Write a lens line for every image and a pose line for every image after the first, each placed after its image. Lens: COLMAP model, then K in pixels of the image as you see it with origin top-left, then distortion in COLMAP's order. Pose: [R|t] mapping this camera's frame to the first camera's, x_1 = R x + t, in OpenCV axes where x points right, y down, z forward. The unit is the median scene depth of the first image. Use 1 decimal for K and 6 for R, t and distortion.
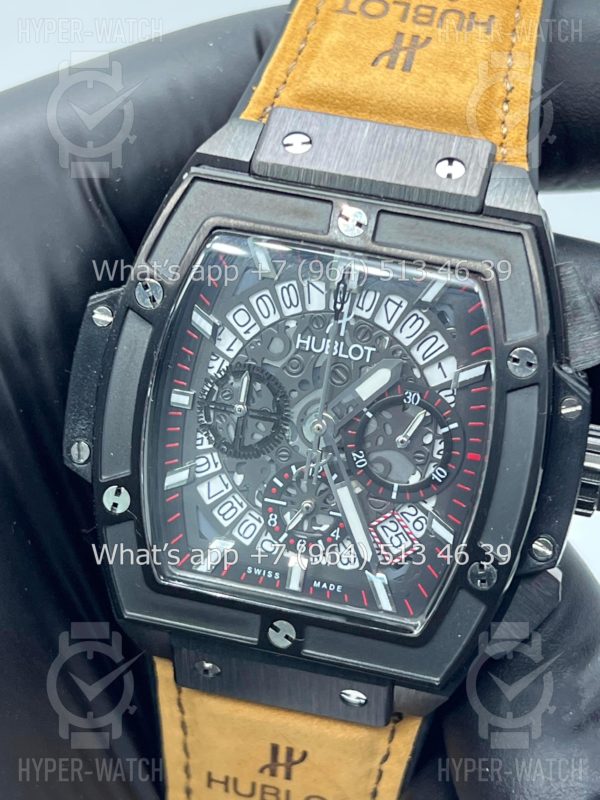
lens RADIAL K [[1821.1, 0, 300.0], [0, 1821.1, 400.0], [0, 0, 1]] dist [0.390064, 0.070427]
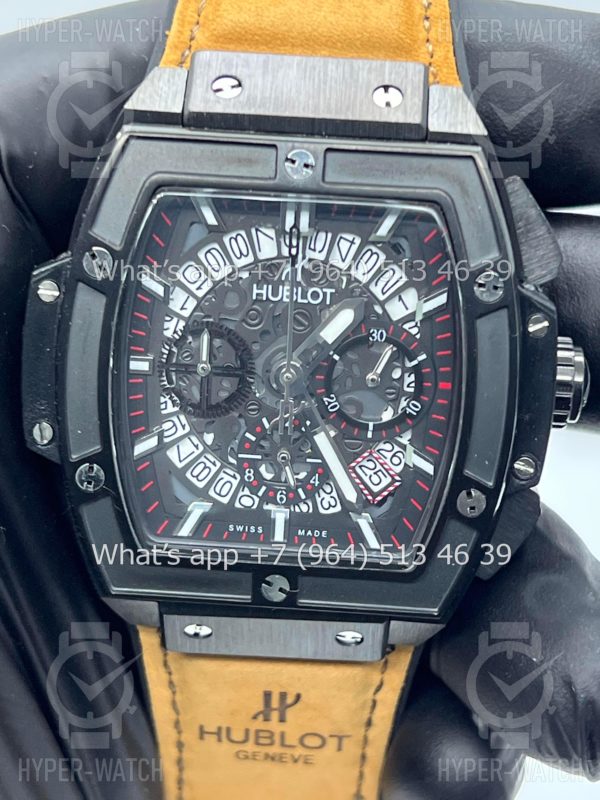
lens RADIAL K [[1821.1, 0, 300.0], [0, 1821.1, 400.0], [0, 0, 1]] dist [0.390064, 0.070427]
pose [[0.985210, -0.133028, 0.108004, -0.089617], [0.125821, 0.989507, 0.071035, -0.040996], [-0.116320, -0.056396, 0.991609, 0.024058]]
